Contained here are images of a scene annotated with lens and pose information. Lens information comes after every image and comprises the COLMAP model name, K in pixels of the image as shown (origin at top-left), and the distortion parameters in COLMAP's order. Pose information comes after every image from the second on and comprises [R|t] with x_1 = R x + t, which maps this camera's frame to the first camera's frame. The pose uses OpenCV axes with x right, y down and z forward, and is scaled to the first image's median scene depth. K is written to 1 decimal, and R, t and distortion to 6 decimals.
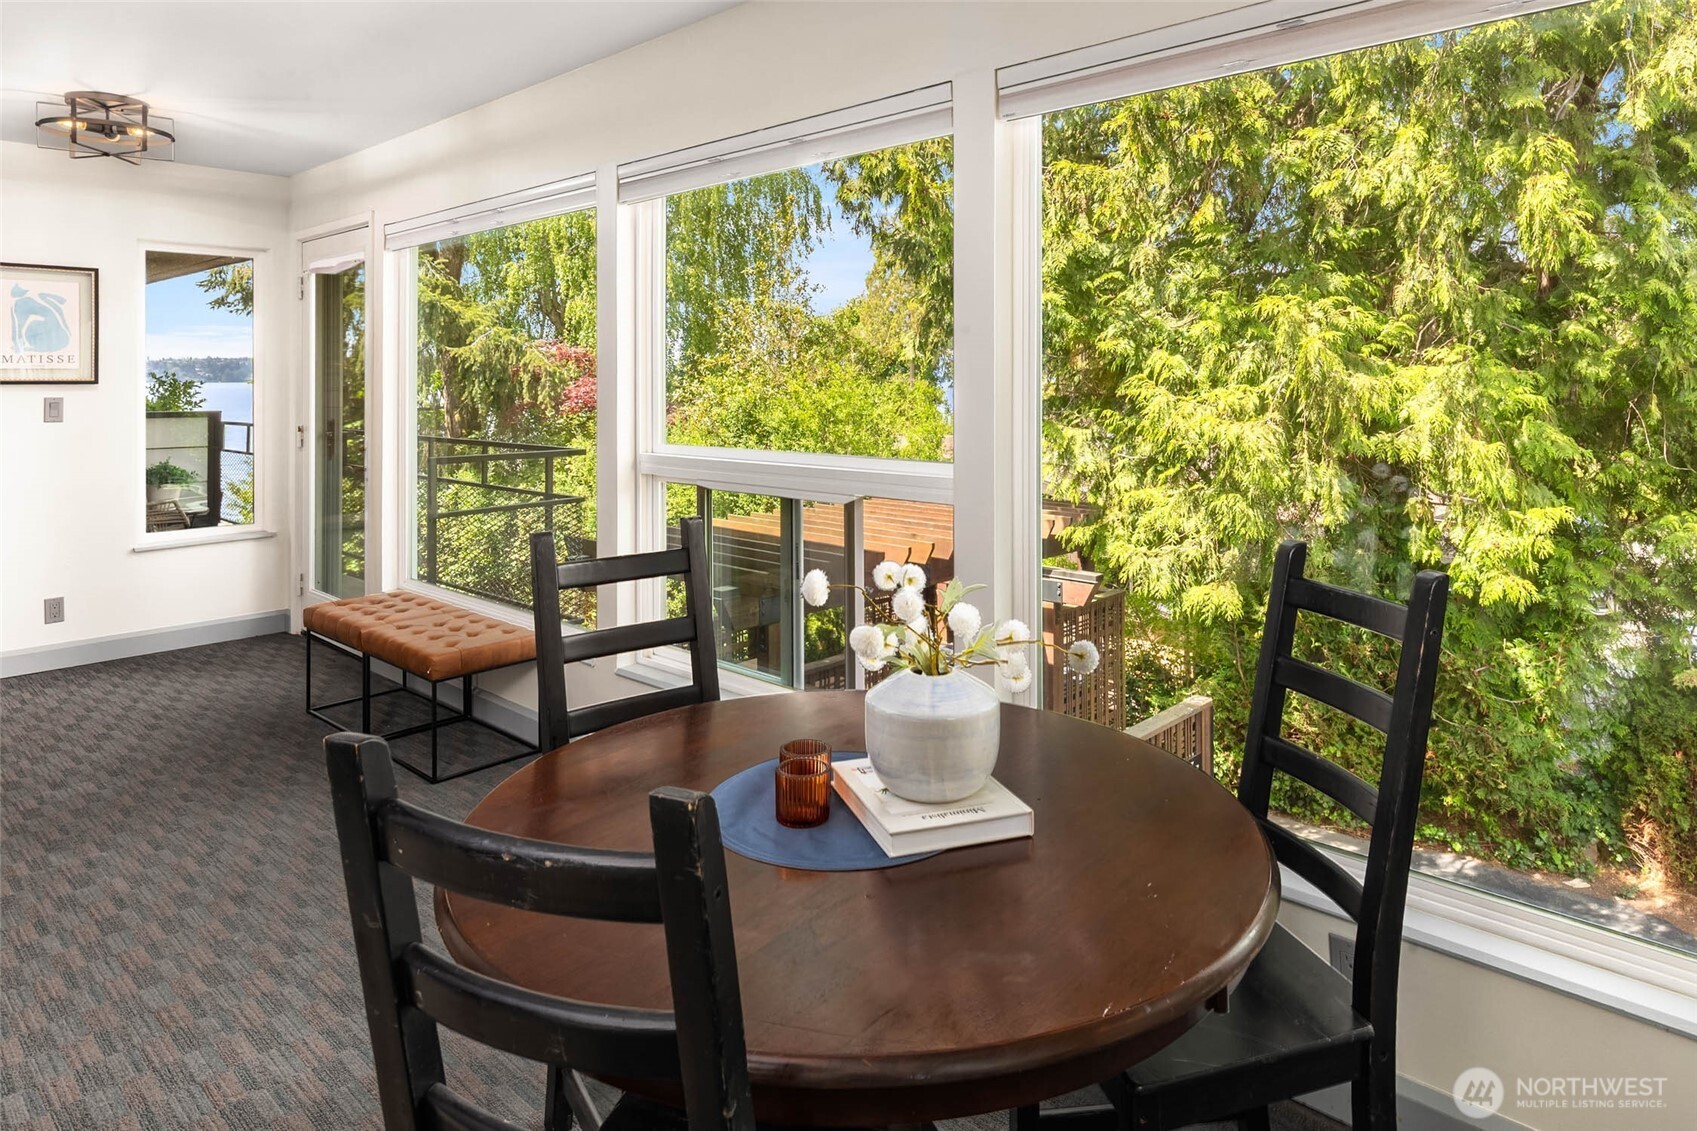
lens RADIAL K [[981.6, 0, 852.3], [0, 981.6, 387.8], [0, 0, 1]] dist [0.002367, 0.001430]
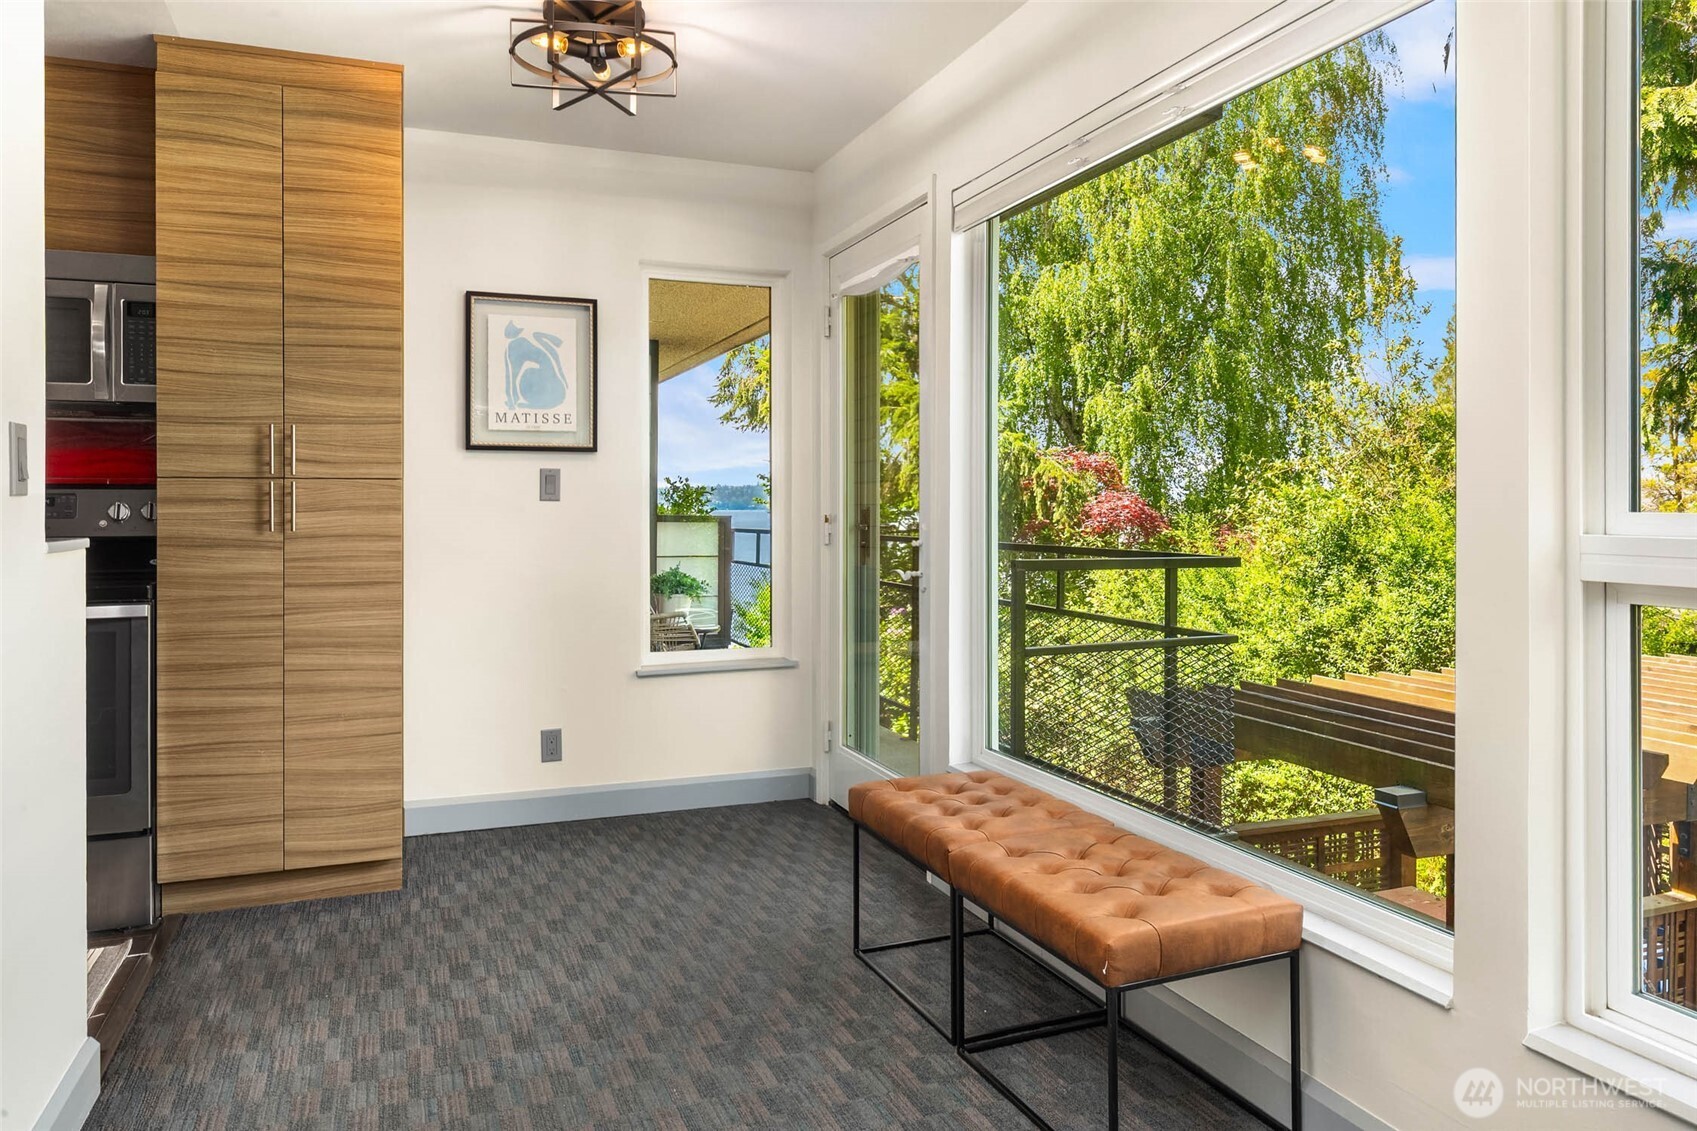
lens RADIAL K [[1173.1, 0, 848.5], [0, 1173.1, 565.5], [0, 0, 1]] dist [-0.001731, -0.000196]
pose [[0.891730, 0.024552, -0.451900, -0.153939], [-0.003361, 0.998859, 0.047636, 0.032635], [0.452554, -0.040959, 0.890796, 0.233682]]
